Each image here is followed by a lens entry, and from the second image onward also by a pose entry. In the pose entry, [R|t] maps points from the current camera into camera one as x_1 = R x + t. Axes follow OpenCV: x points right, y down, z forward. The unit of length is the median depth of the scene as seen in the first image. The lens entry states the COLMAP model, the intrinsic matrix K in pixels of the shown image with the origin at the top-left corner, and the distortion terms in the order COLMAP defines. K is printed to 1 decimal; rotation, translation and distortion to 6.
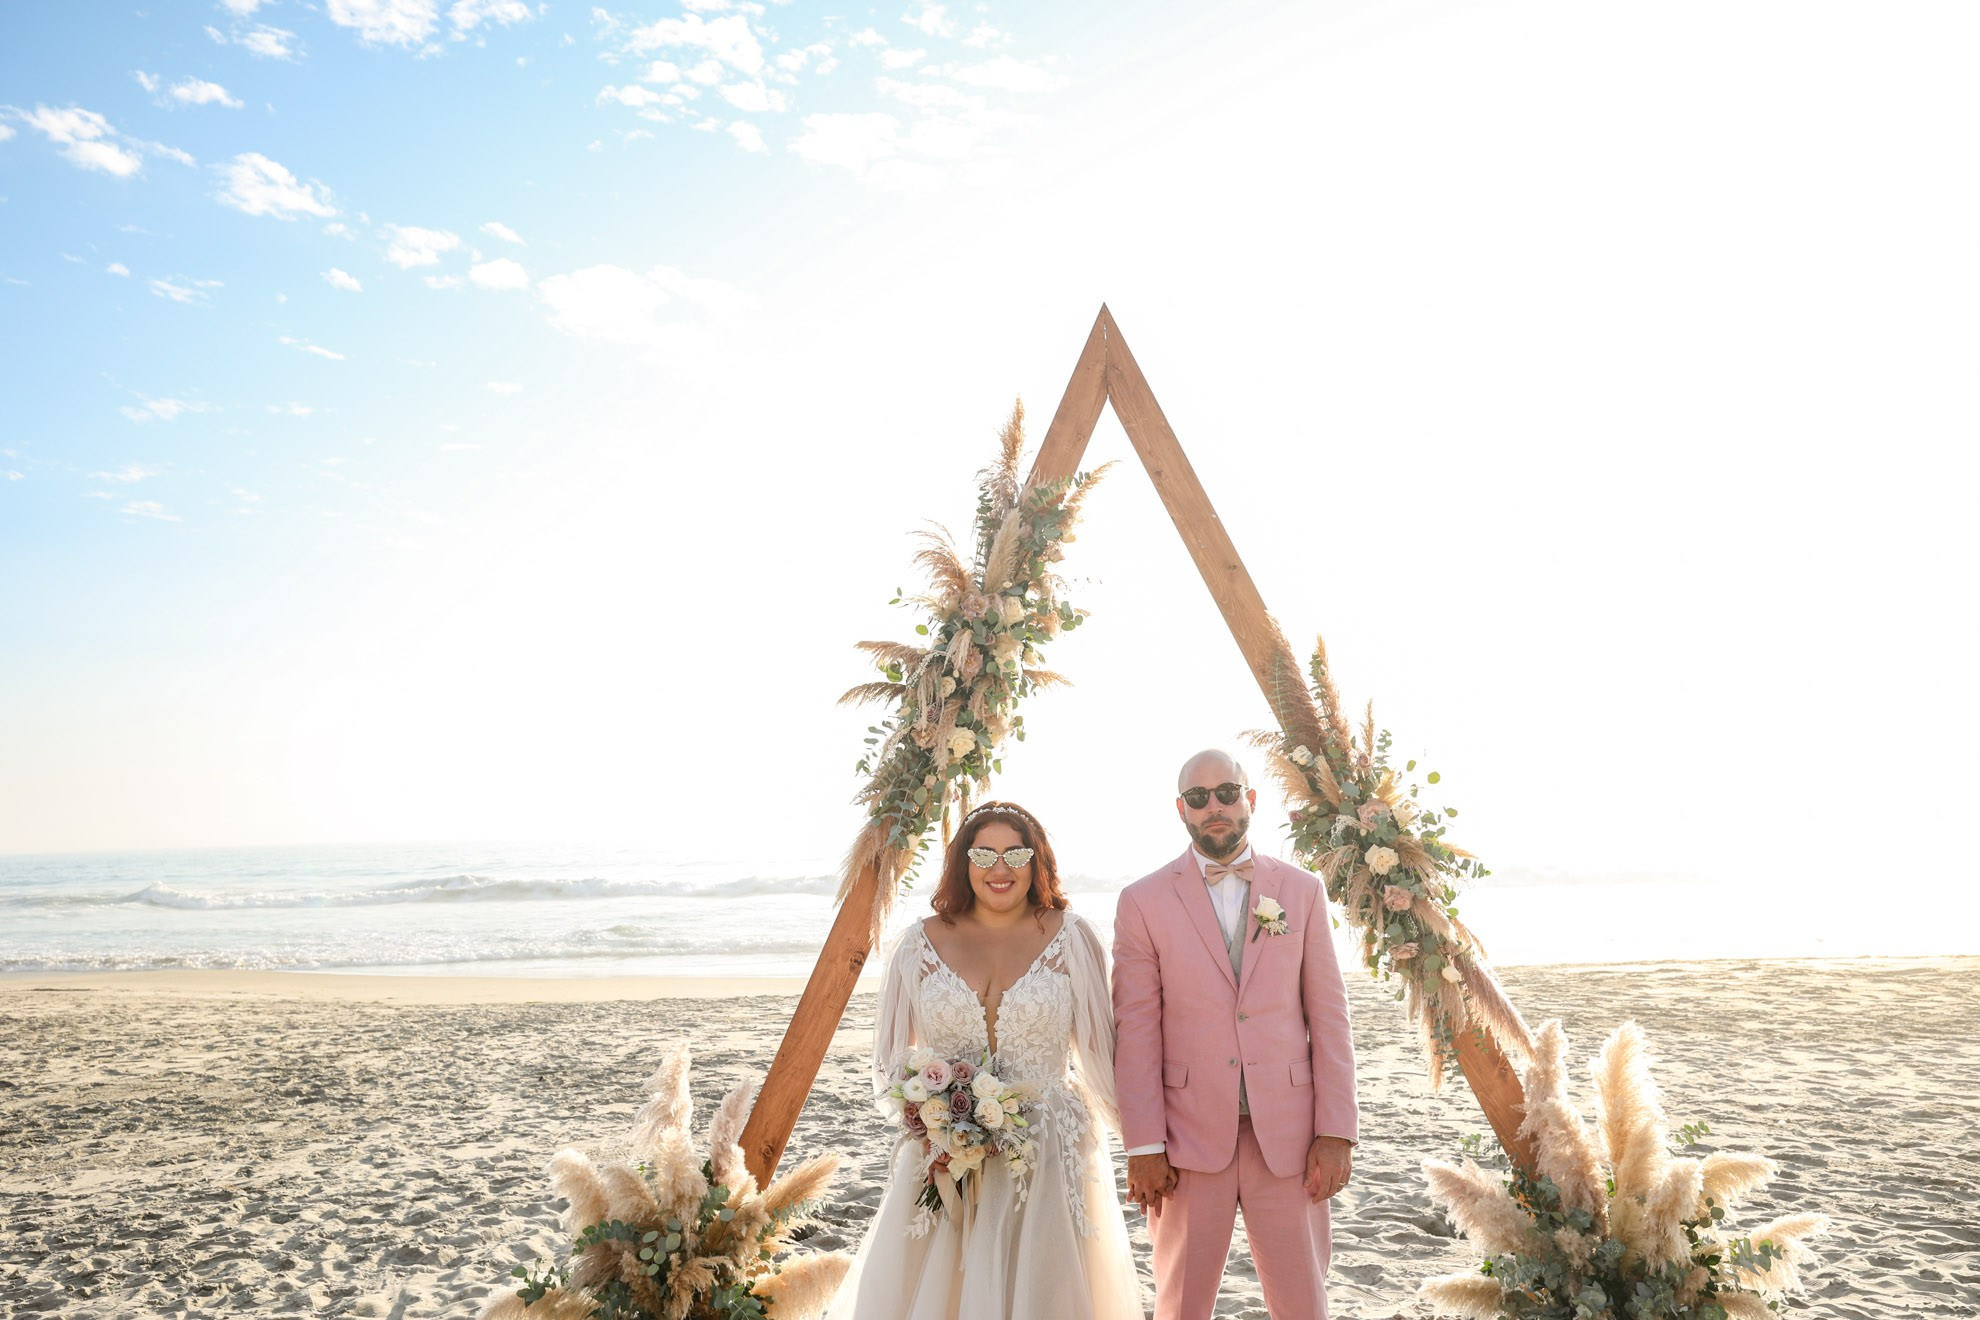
lens RADIAL K [[1683.0, 0, 990.0], [0, 1683.0, 660.0], [0, 0, 1]] dist [0.032335, 0.004904]
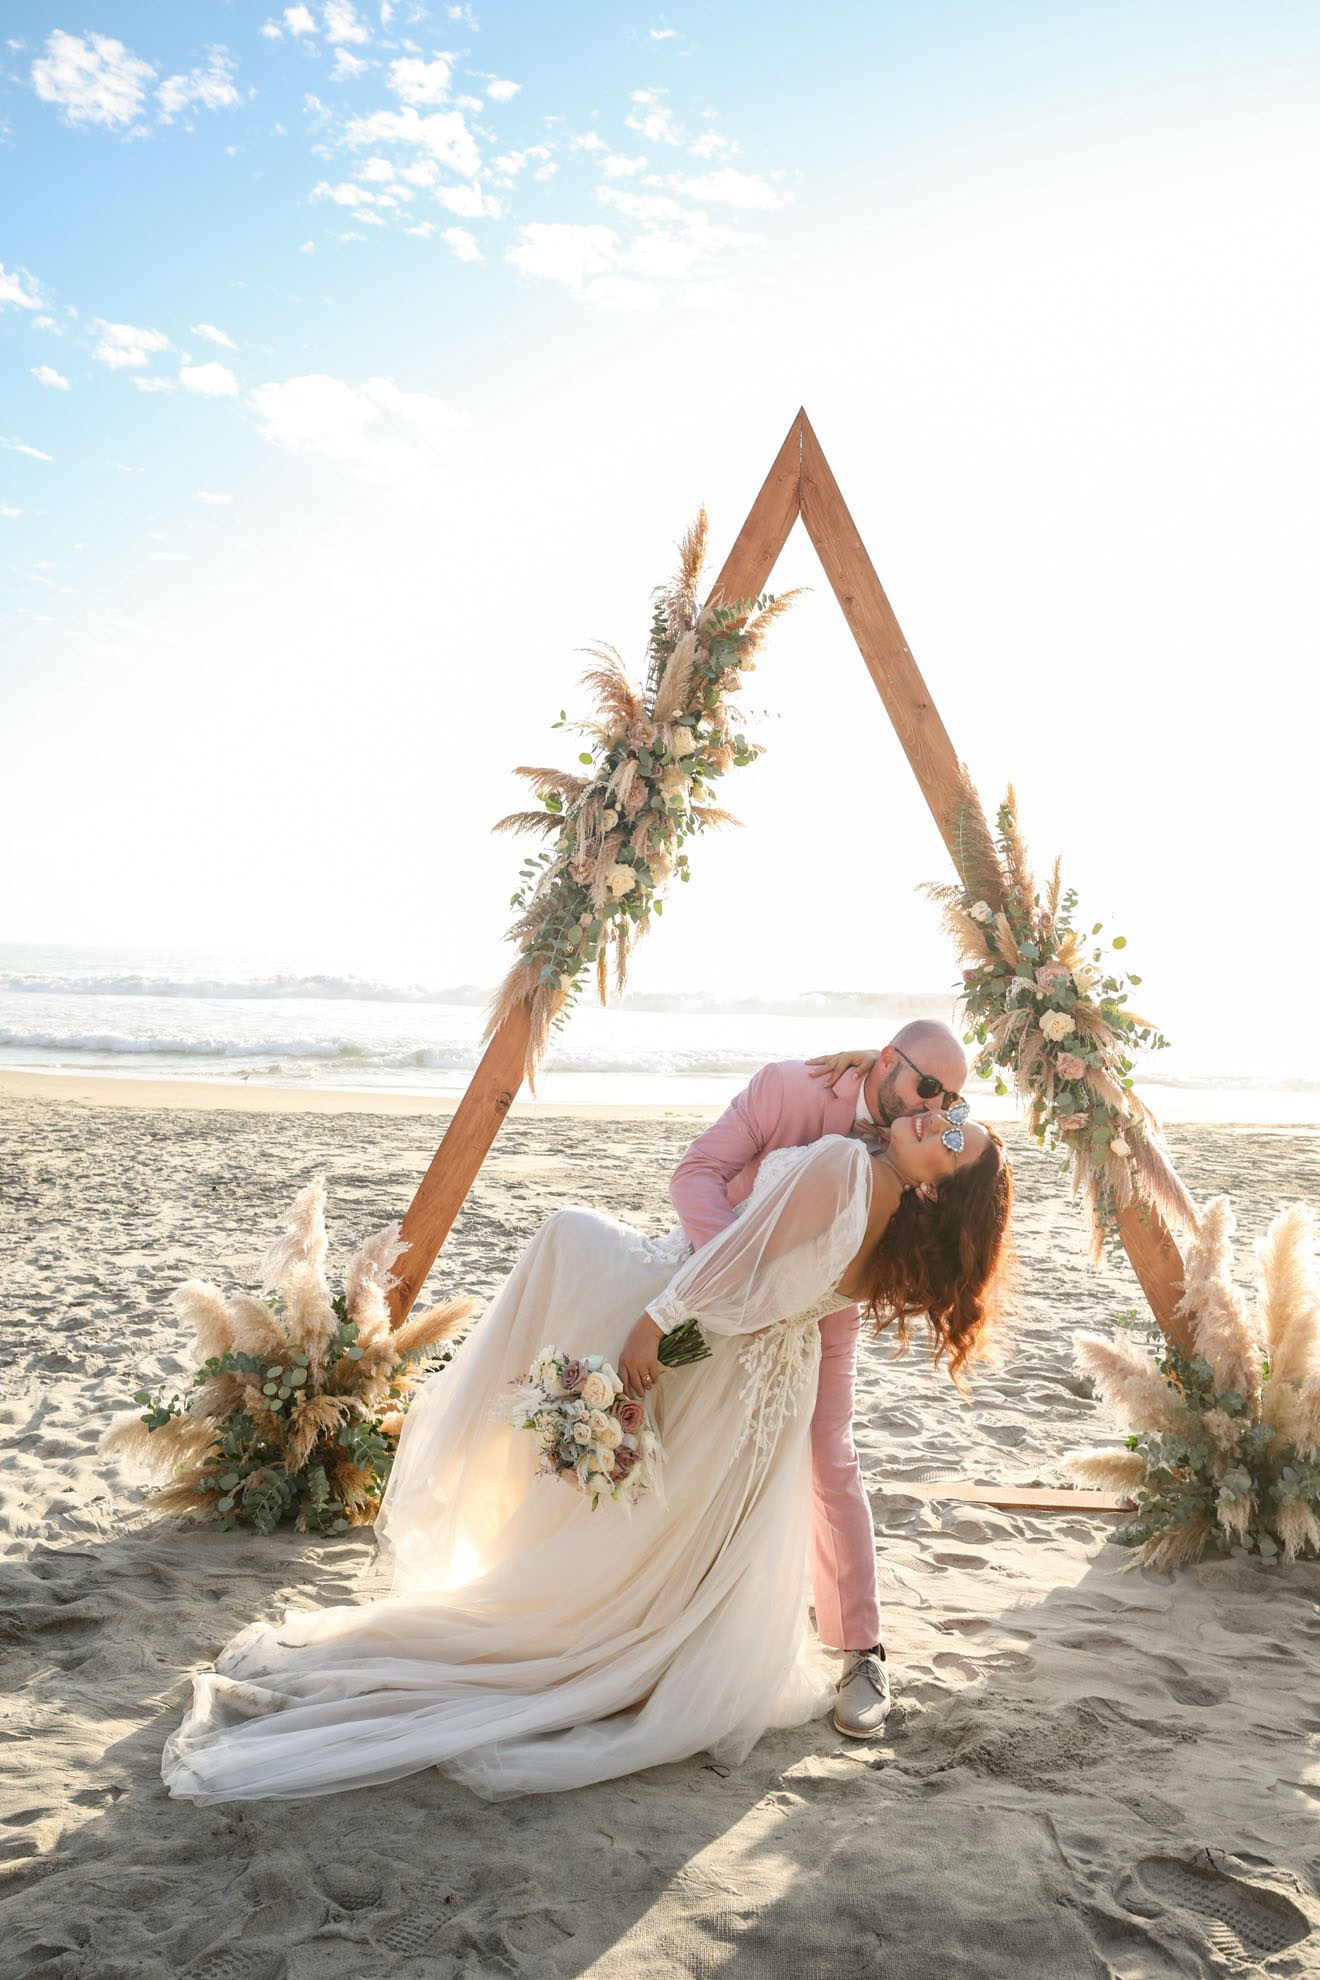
lens RADIAL K [[1651.9, 0, 660.0], [0, 1651.9, 990.0], [0, 0, 1]] dist [0.007197, 0.015917]
pose [[0.998687, 0.049801, -0.011972, 0.018785], [-0.048068, 0.991999, 0.116740, 0.000868], [0.017690, -0.116011, 0.993090, 0.073476]]
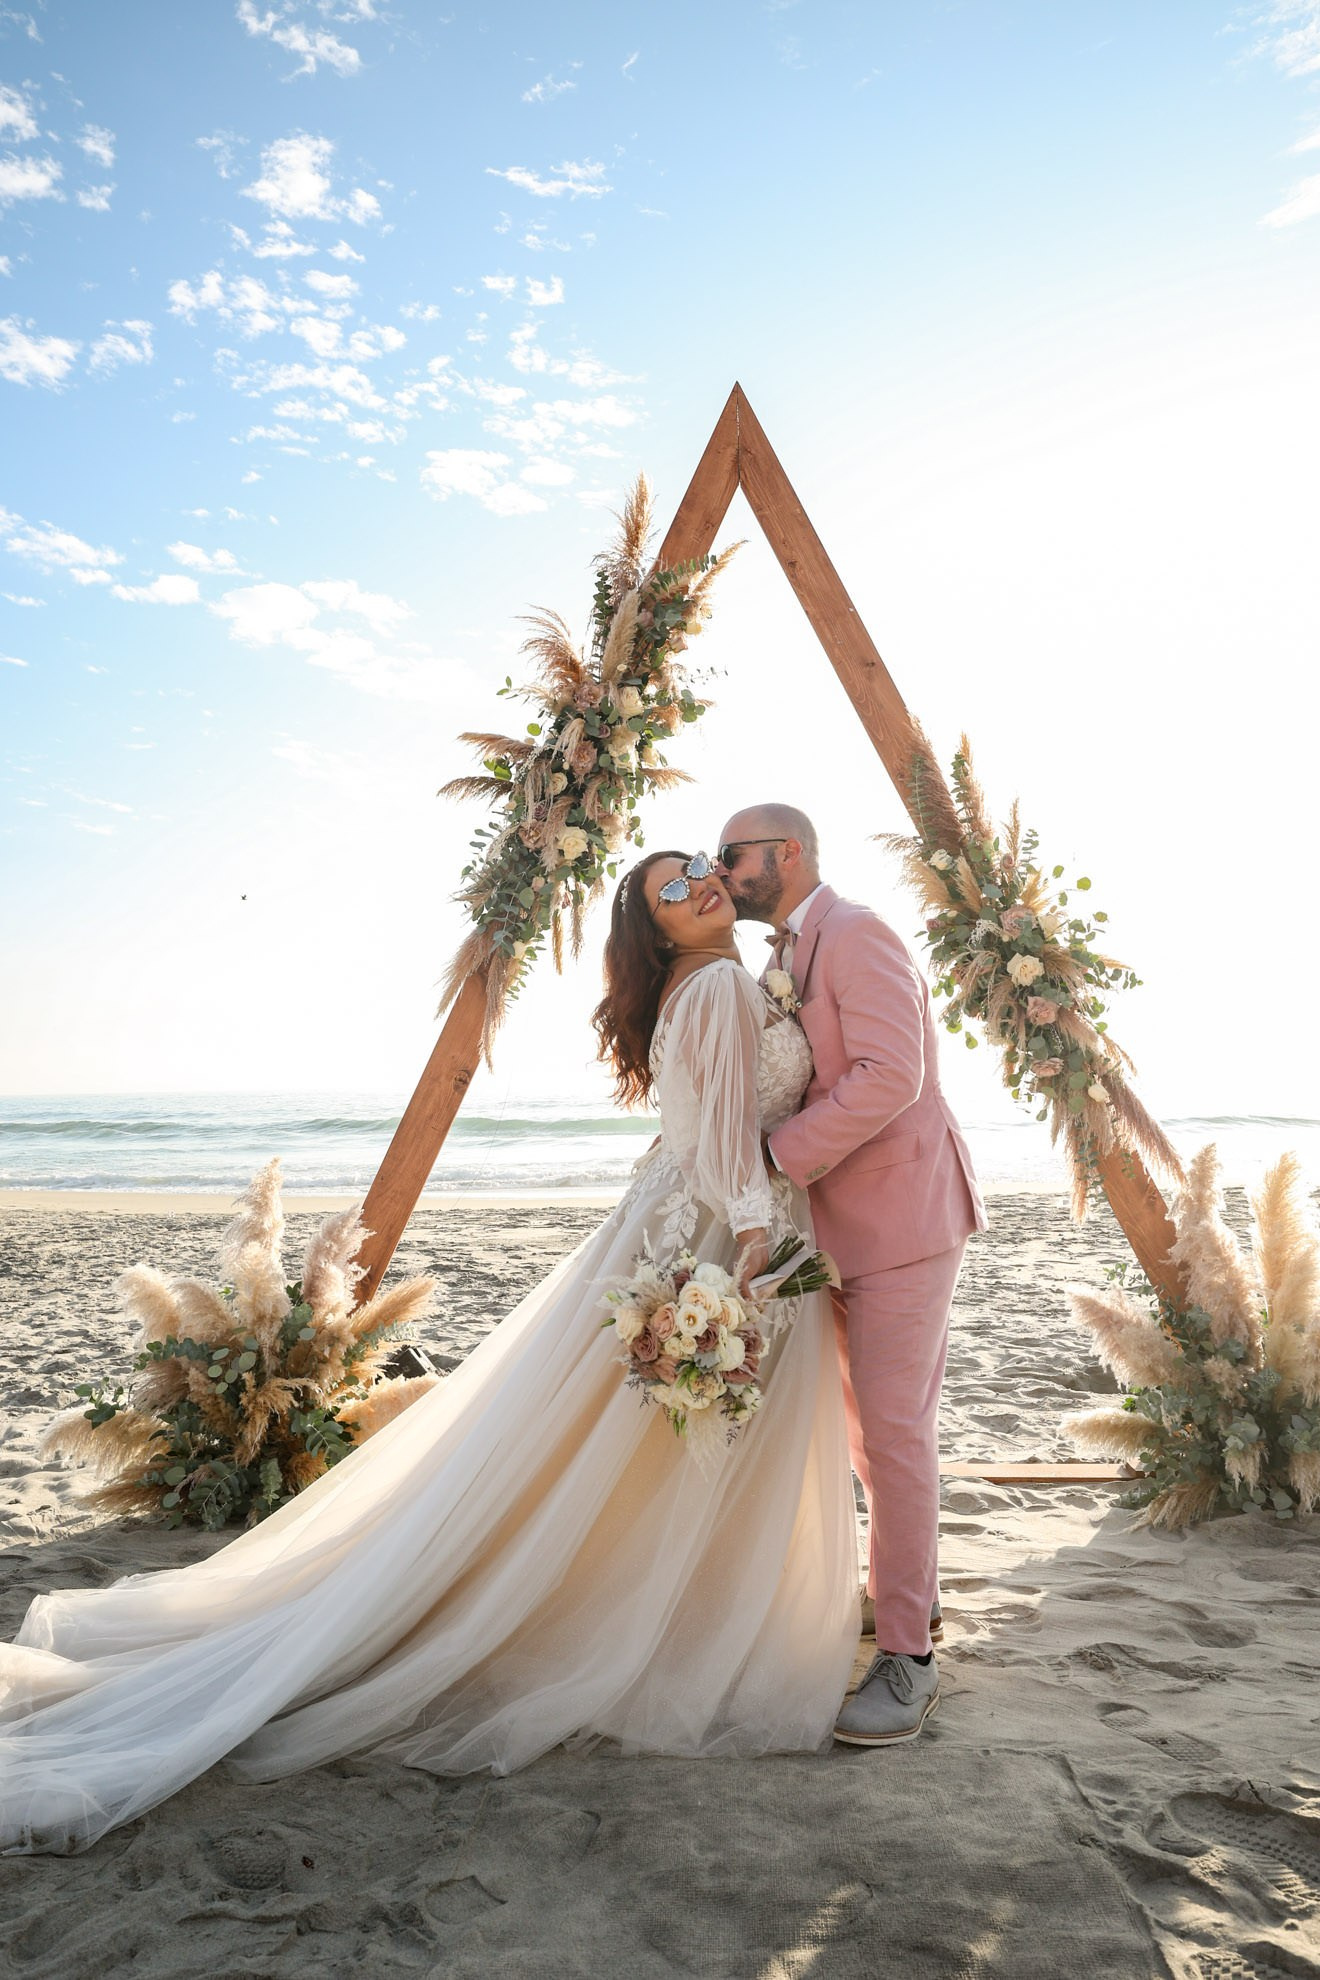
lens RADIAL K [[1527.4, 0, 660.0], [0, 1527.4, 990.0], [0, 0, 1]] dist [0.010050, 0.002769]
pose [[0.999870, 0.007889, -0.014032, 0.043094], [-0.007327, 0.999186, 0.039675, 0.095304], [0.014334, -0.039567, 0.999114, 0.157410]]
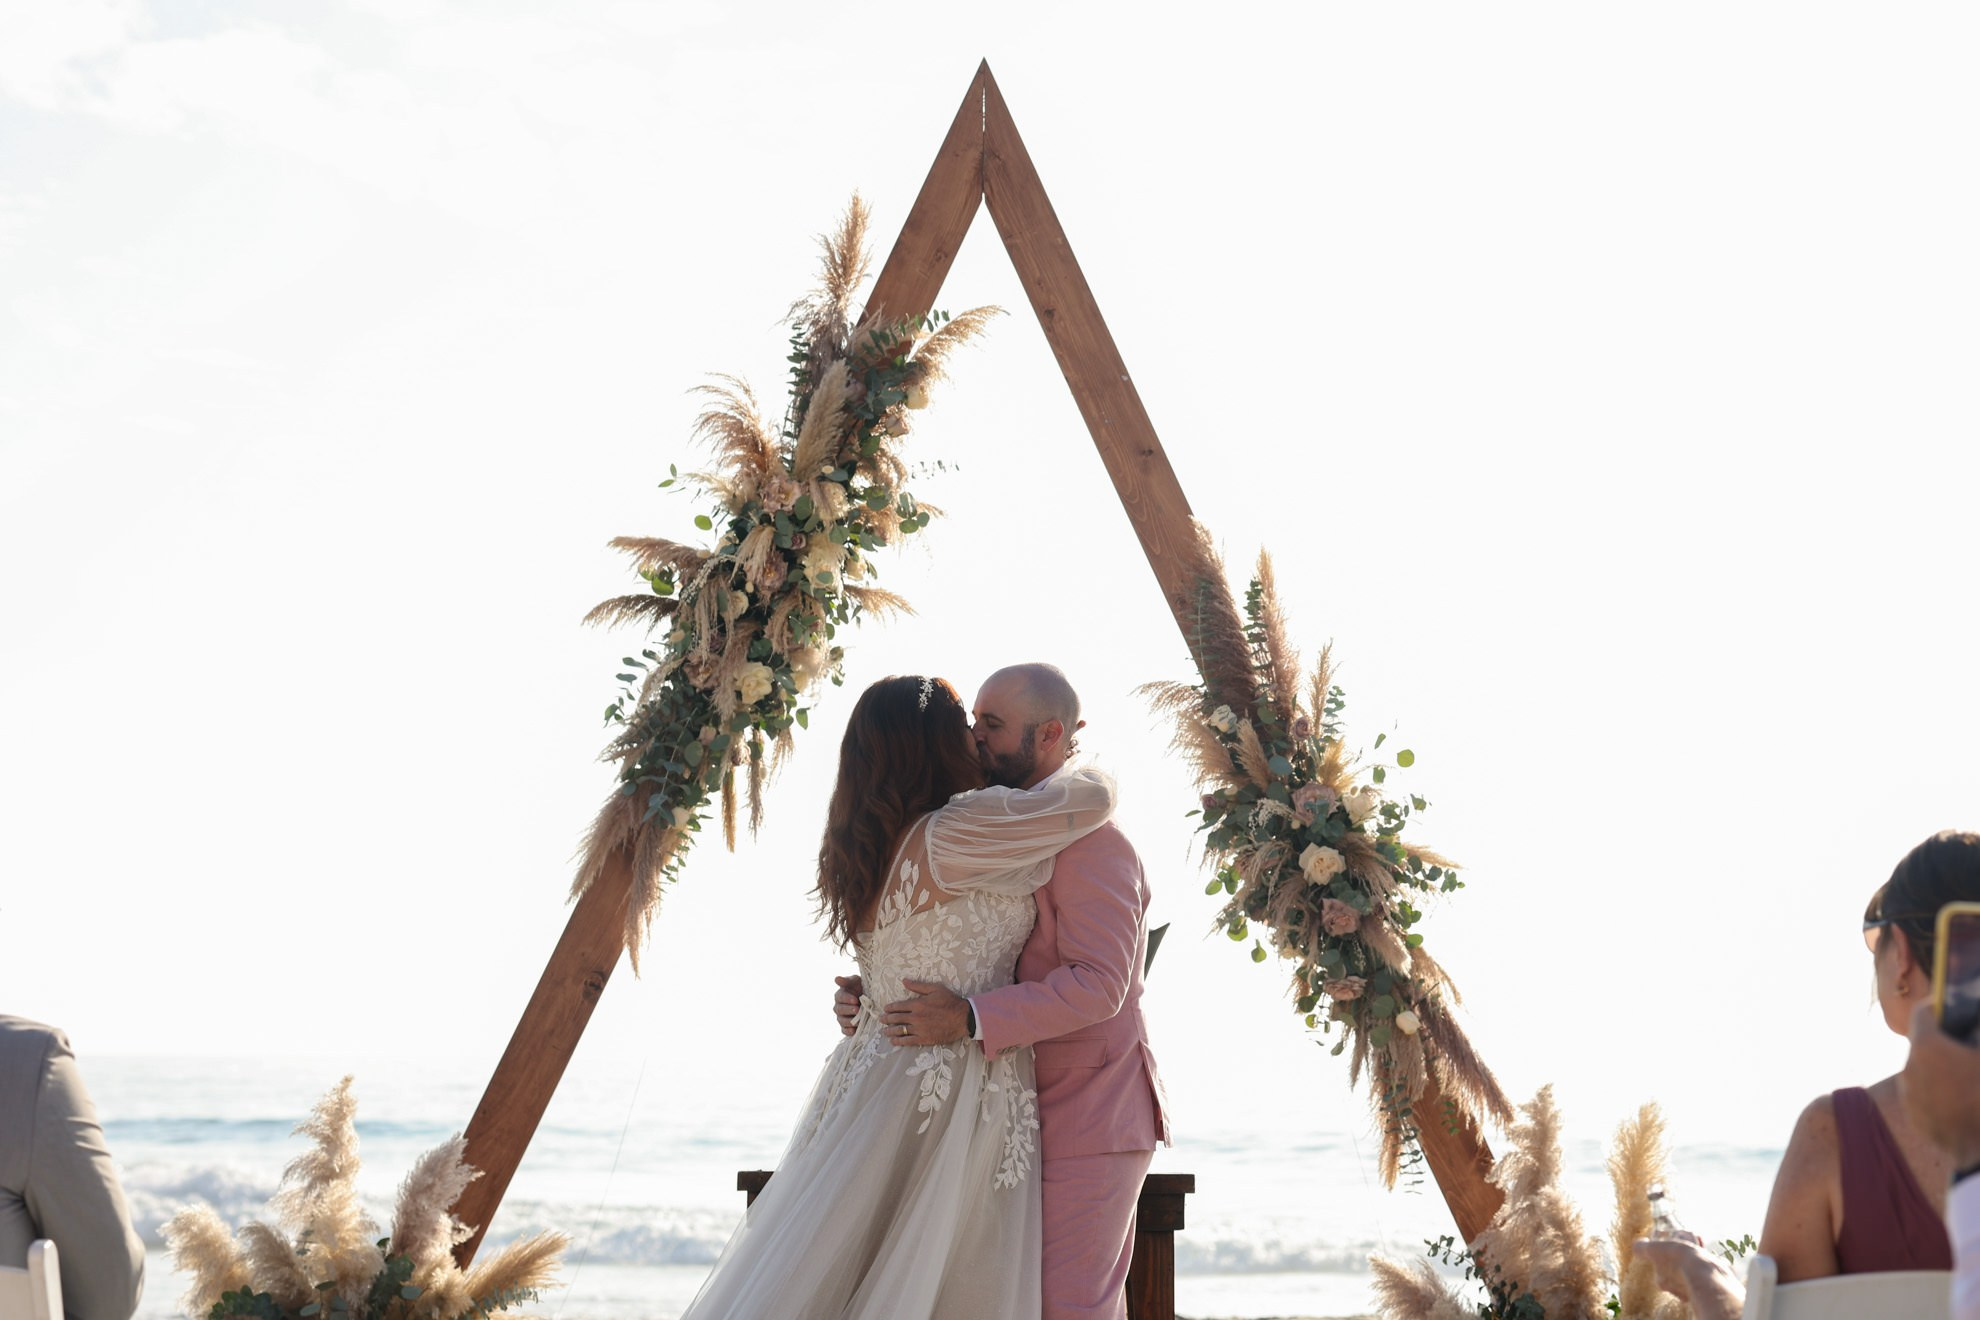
lens RADIAL K [[4620.7, 0, 990.0], [0, 4620.7, 660.0], [0, 0, 1]] dist [0.461941, -2.765110]
pose [[0.998756, 0.038642, 0.031522, 0.021273], [-0.039224, 0.999068, 0.018040, -0.000487], [-0.030795, -0.019254, 0.999340, -0.975921]]
